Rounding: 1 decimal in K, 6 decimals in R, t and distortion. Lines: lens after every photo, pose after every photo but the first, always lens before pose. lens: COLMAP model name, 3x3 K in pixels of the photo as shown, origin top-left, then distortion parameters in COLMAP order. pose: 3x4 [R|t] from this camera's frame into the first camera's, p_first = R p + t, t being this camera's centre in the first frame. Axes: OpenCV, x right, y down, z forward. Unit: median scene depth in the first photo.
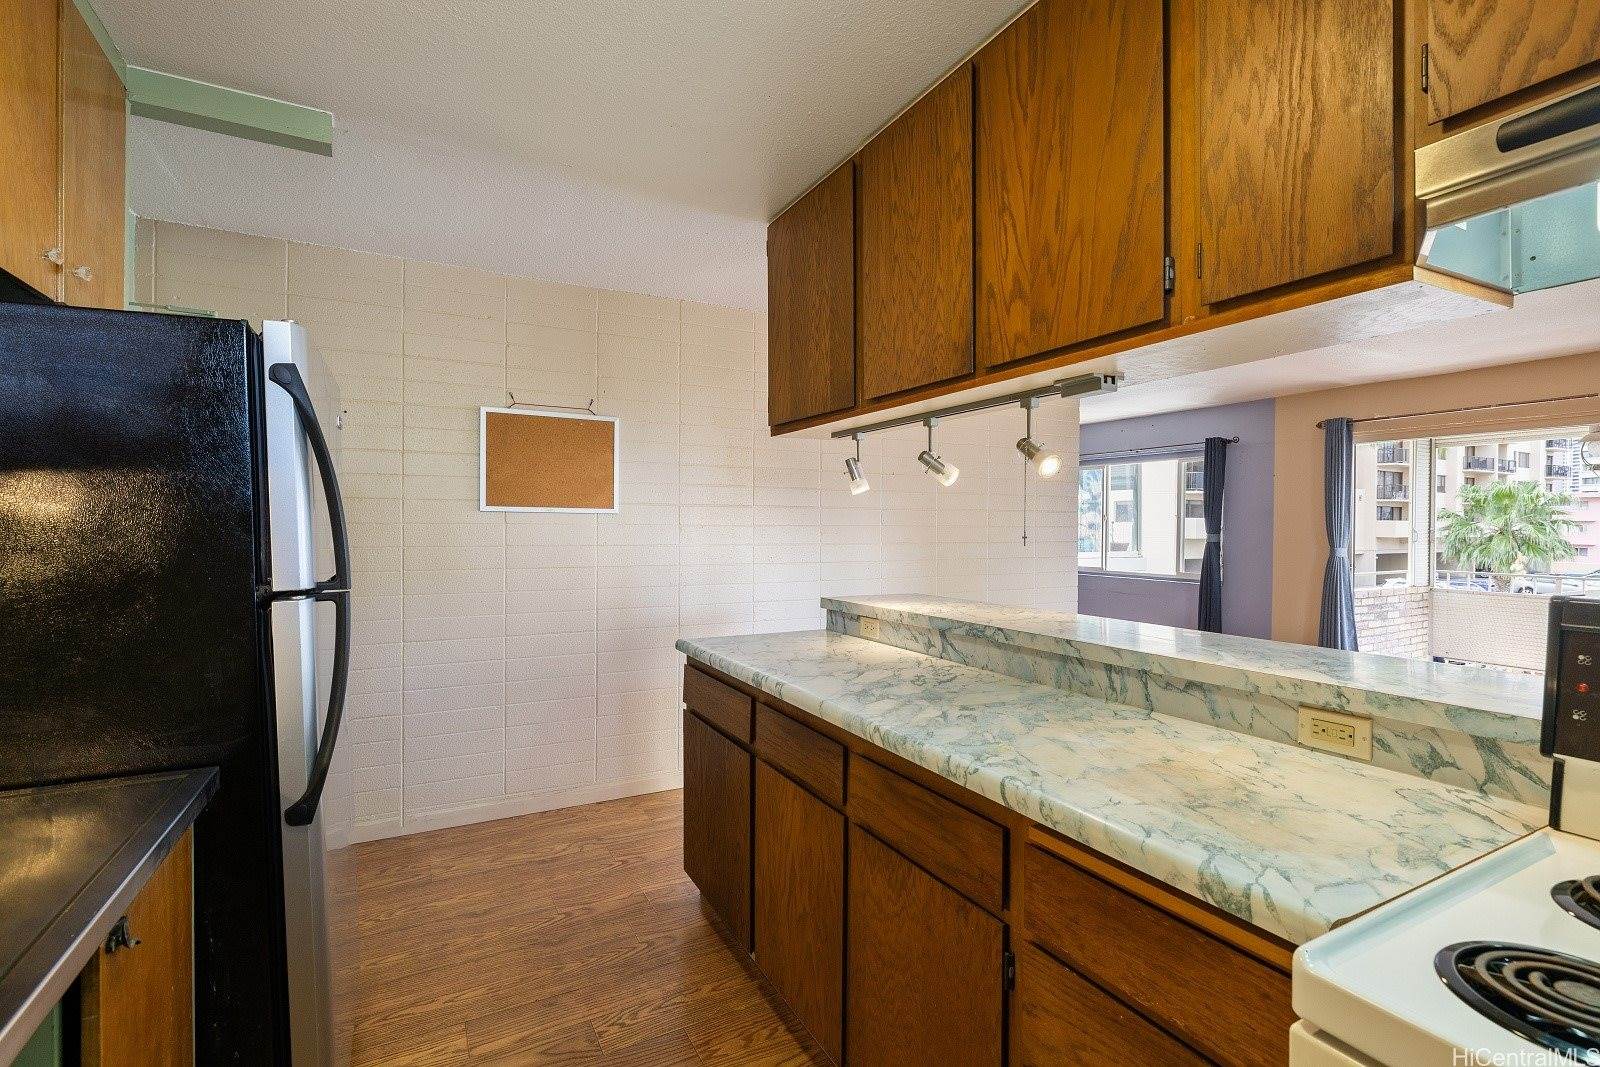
lens RADIAL K [[728.7, 0, 797.9], [0, 728.7, 535.3], [0, 0, 1]] dist [-0.003294, 0.000958]
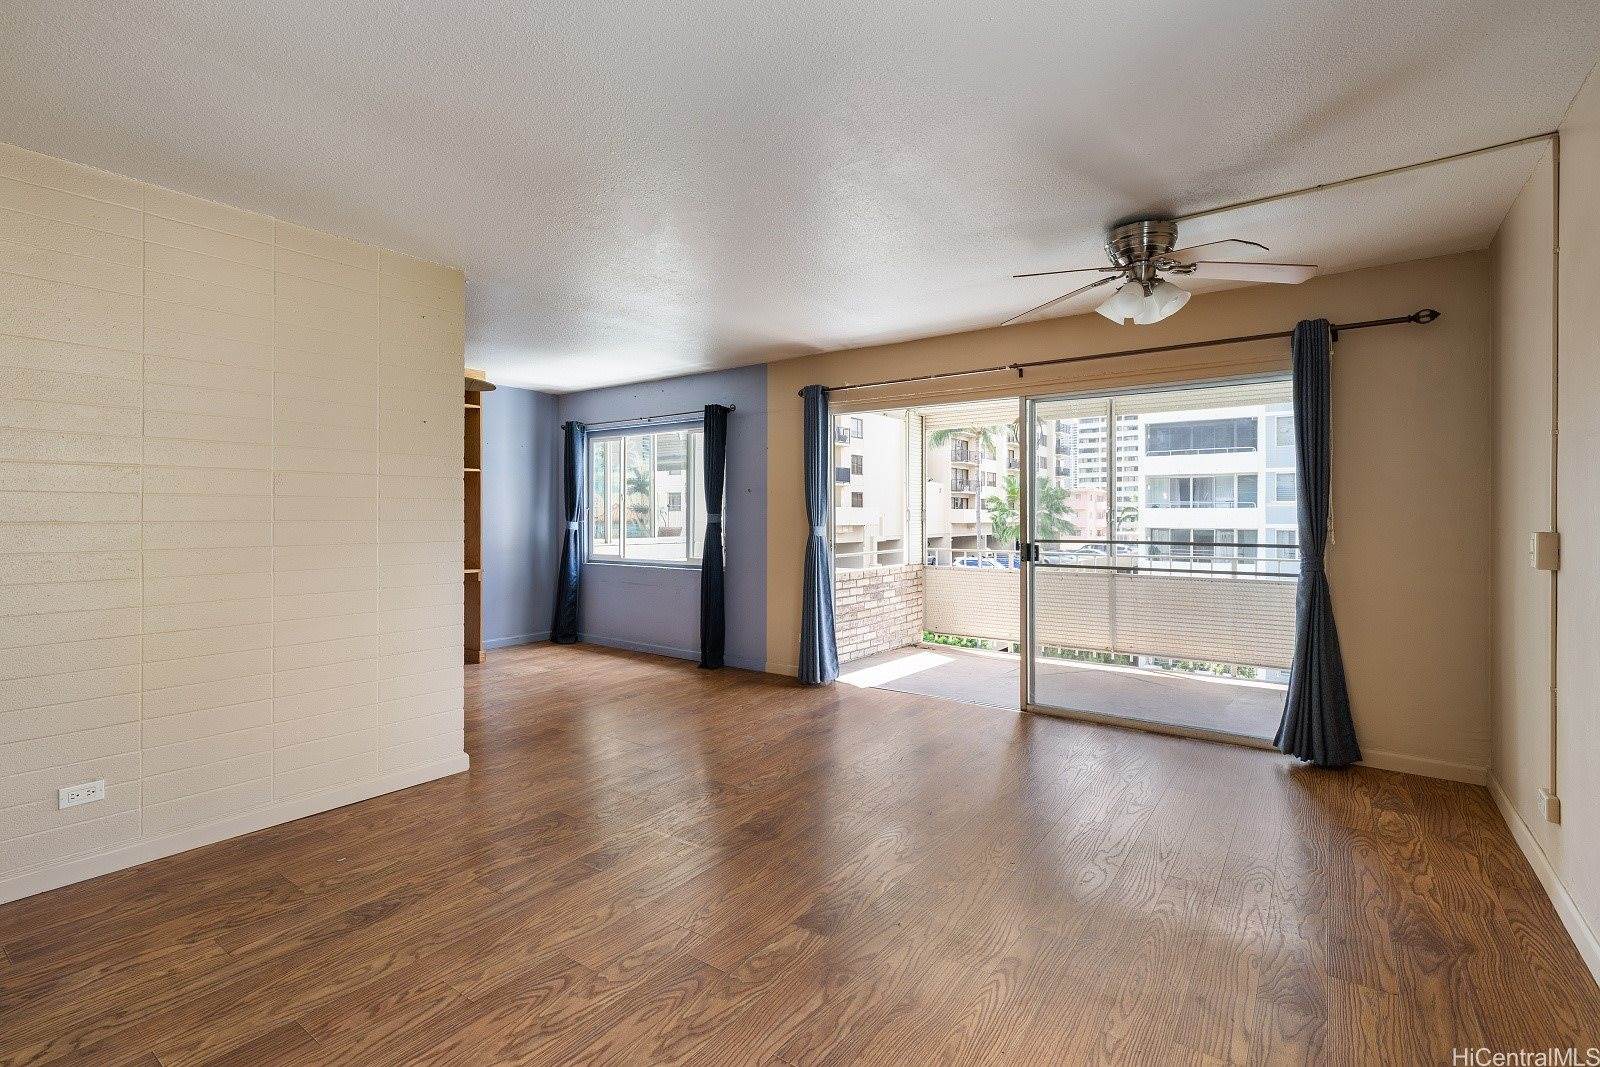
lens RADIAL K [[728.7, 0, 796.2], [0, 728.7, 519.4], [0, 0, 1]] dist [-0.003294, 0.000958]
pose [[0.900392, -0.007115, 0.435021, 1.008790], [0.010800, 0.999924, -0.005997, 0.043069], [-0.434945, 0.010098, 0.900400, 0.578446]]
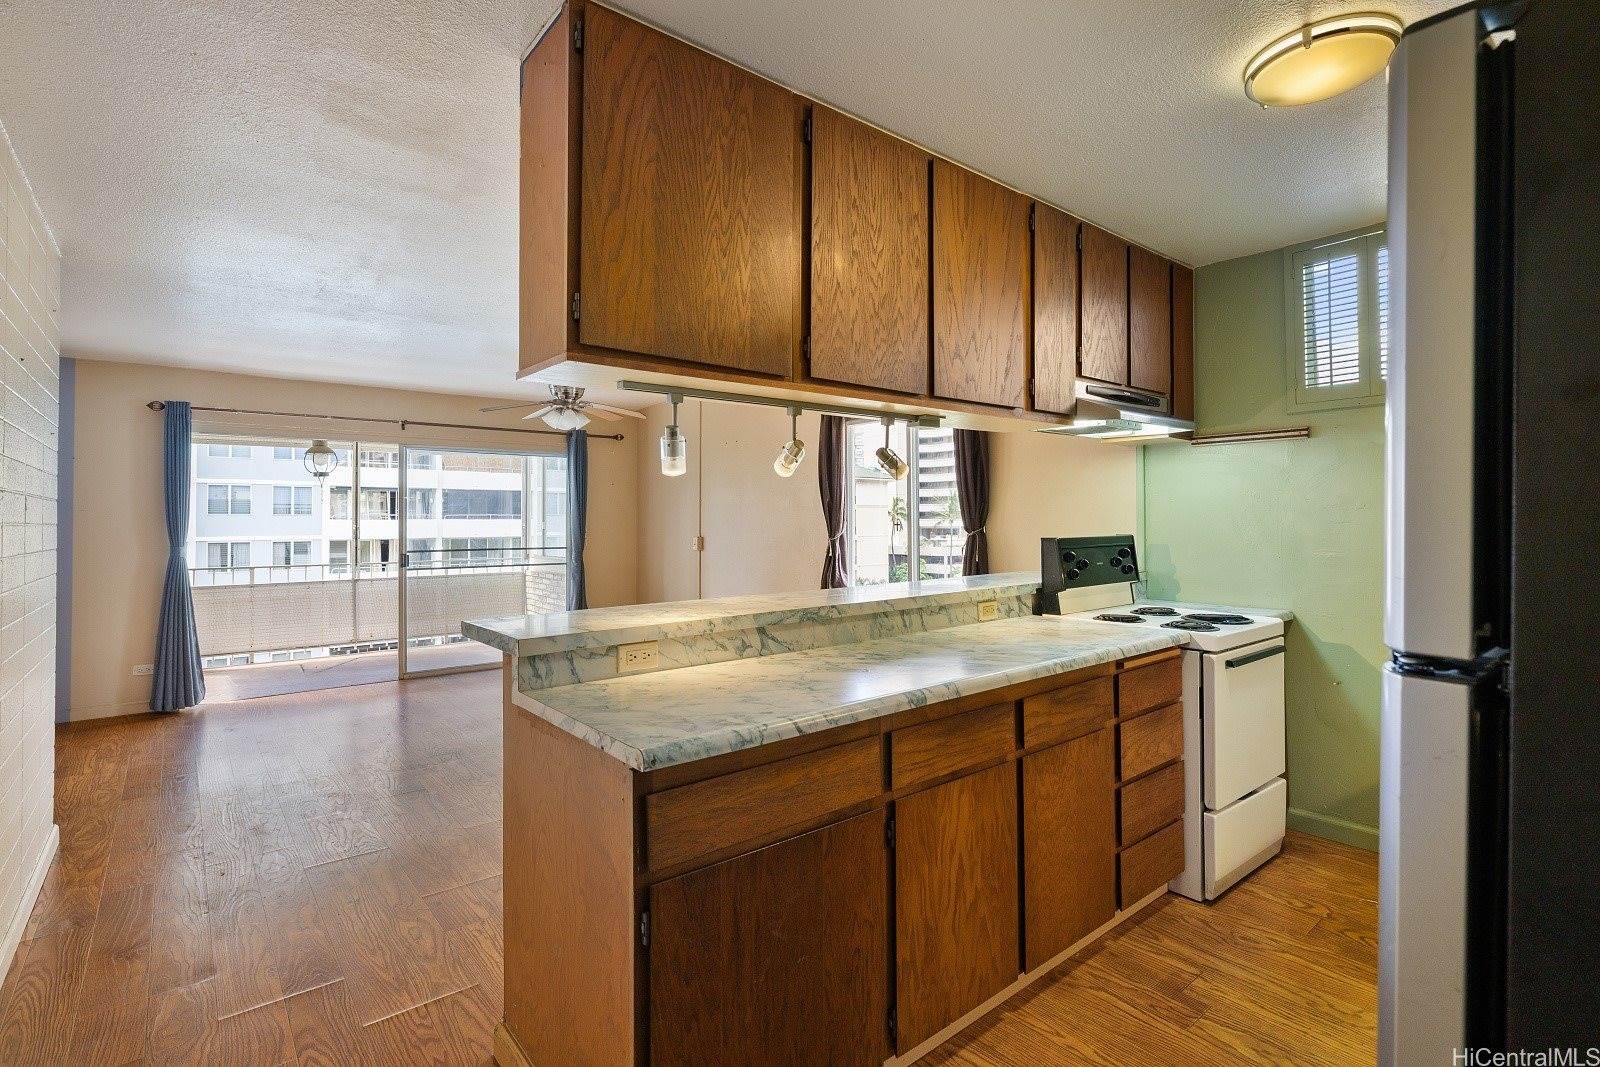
lens RADIAL K [[757.1, 0, 786.9], [0, 757.1, 511.1], [0, 0, 1]] dist [-0.008689, 0.003039]
pose [[-0.188076, 0.009985, 0.982104, -0.961642], [0.021000, 0.999761, -0.006143, -0.016833], [-0.981930, 0.019469, -0.188241, 1.414591]]
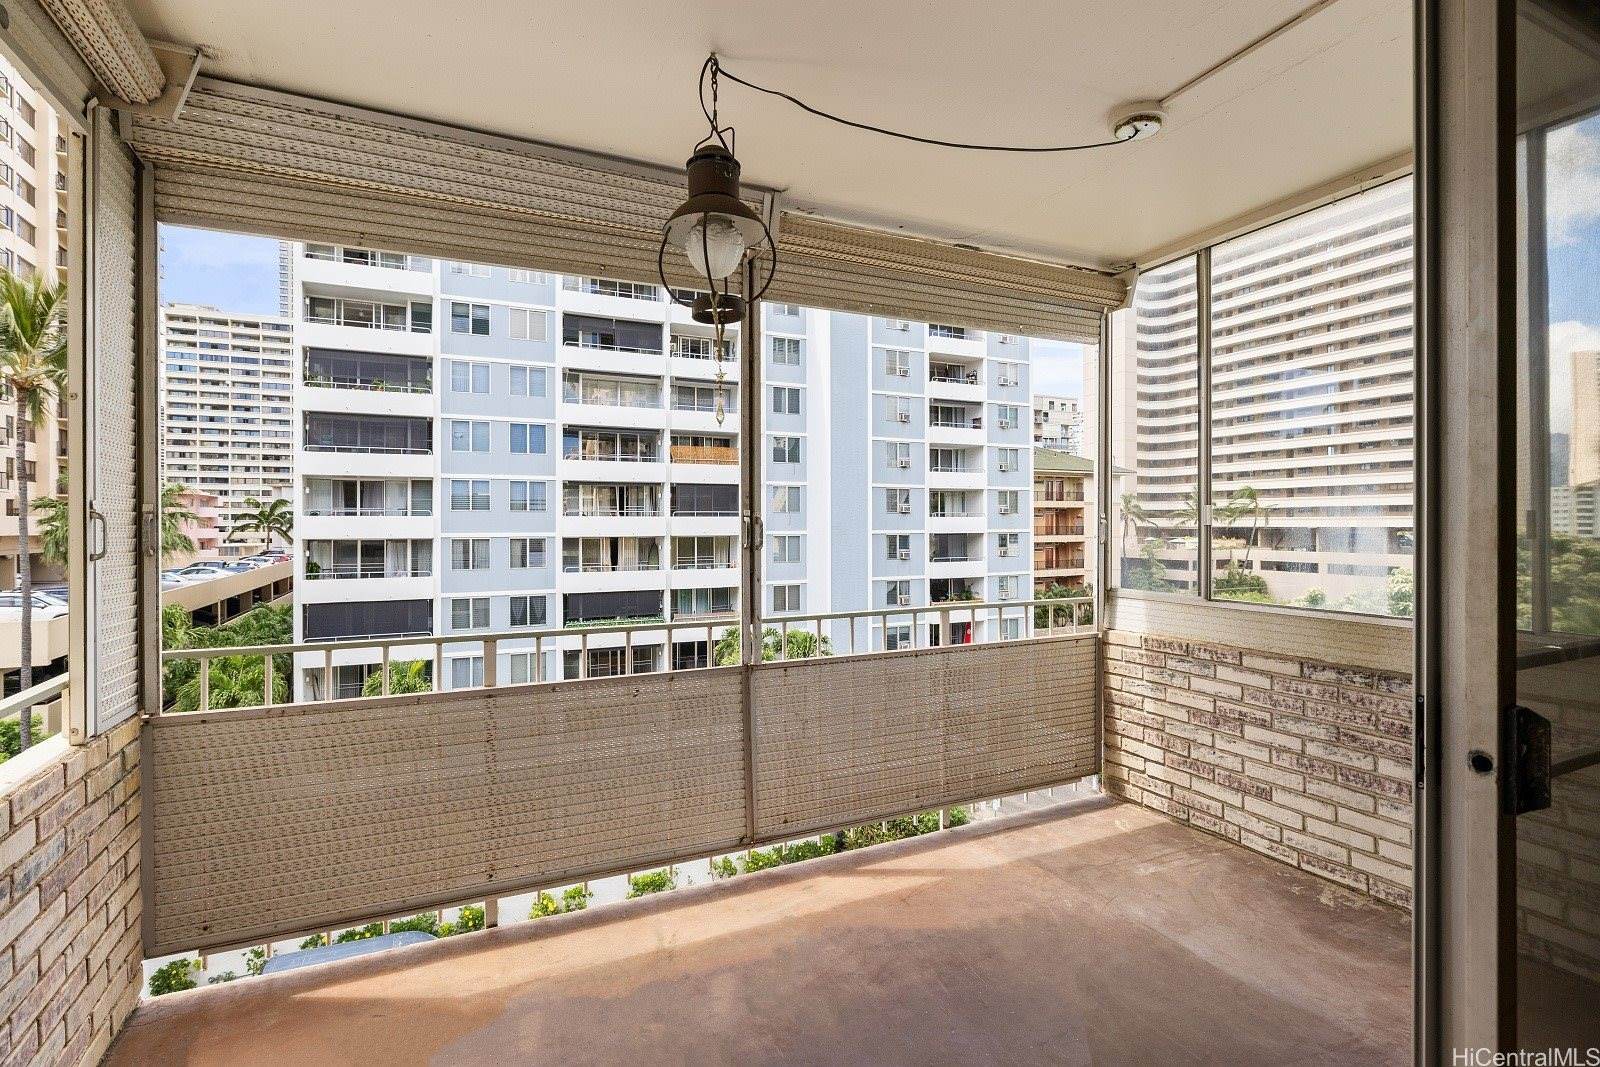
lens RADIAL K [[757.1, 0, 785.9], [0, 757.1, 519.0], [0, 0, 1]] dist [-0.008689, 0.003039]
pose [[0.055231, -0.001623, 0.998472, 2.307964], [0.019417, 0.999811, 0.000551, 0.004652], [-0.998285, 0.019356, 0.055252, 2.902751]]
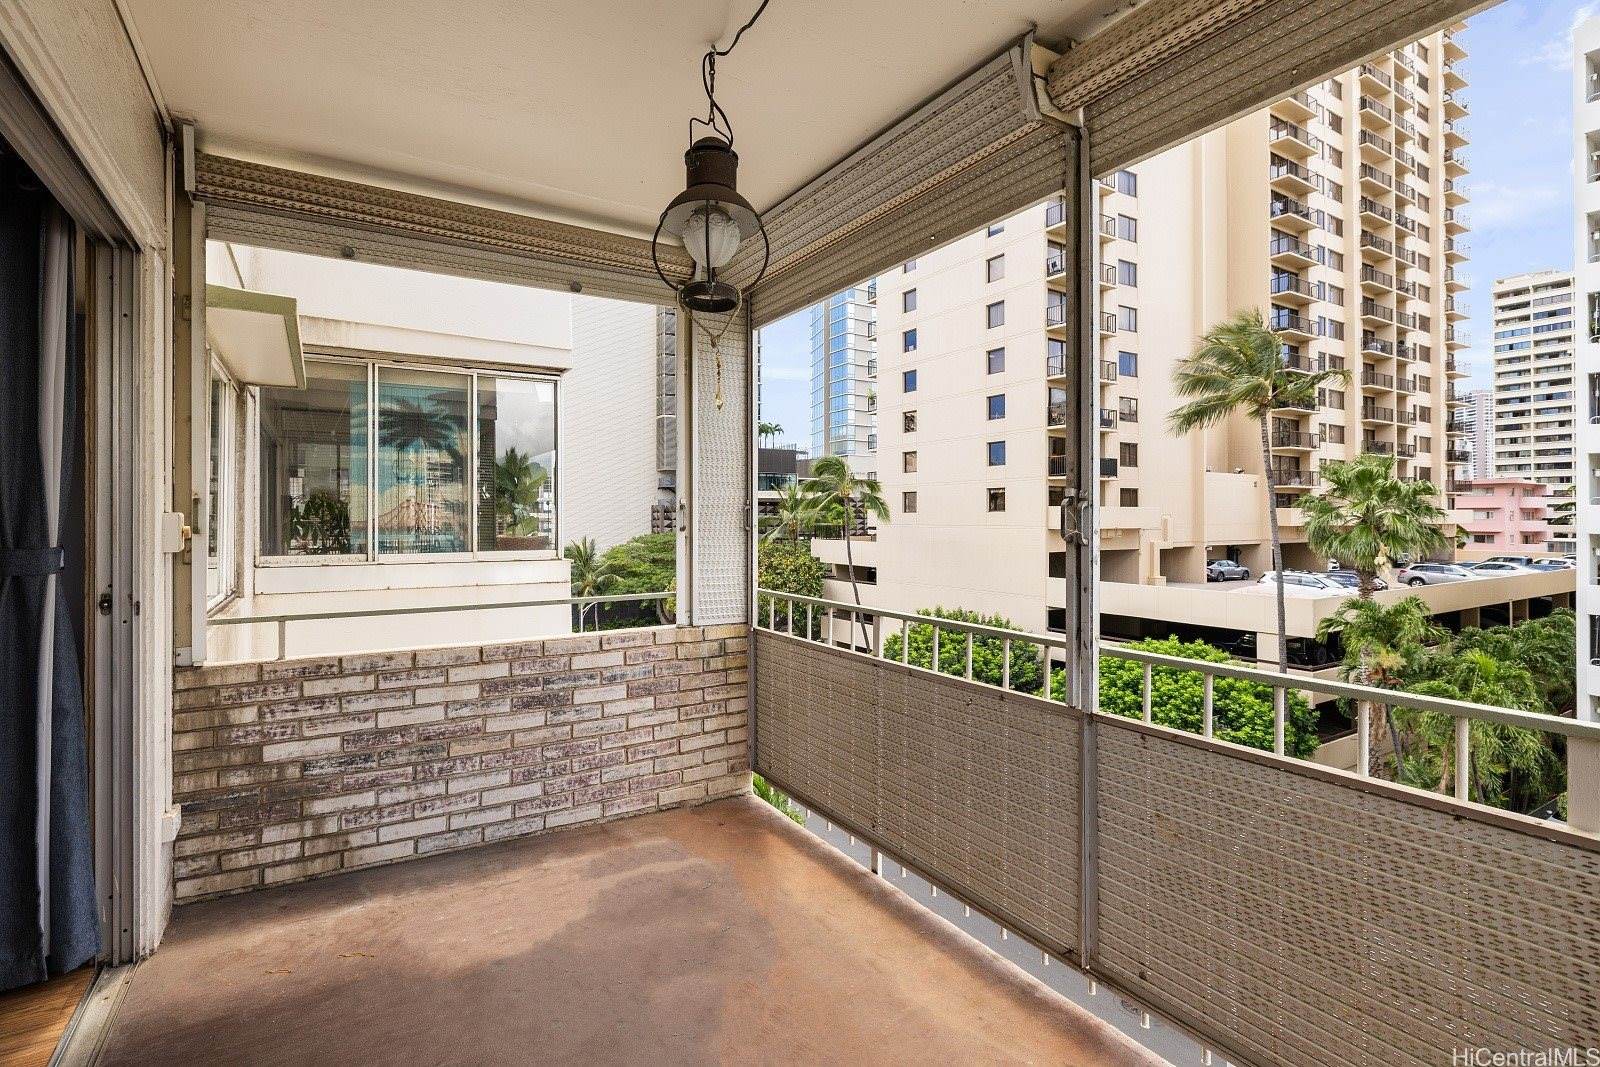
lens RADIAL K [[757.1, 0, 790.8], [0, 757.1, 518.0], [0, 0, 1]] dist [-0.008689, 0.003039]
pose [[0.998026, -0.007606, 0.062341, 3.387760], [0.008531, 0.999857, -0.014585, 0.034625], [-0.062221, 0.015088, 0.997948, 1.987140]]
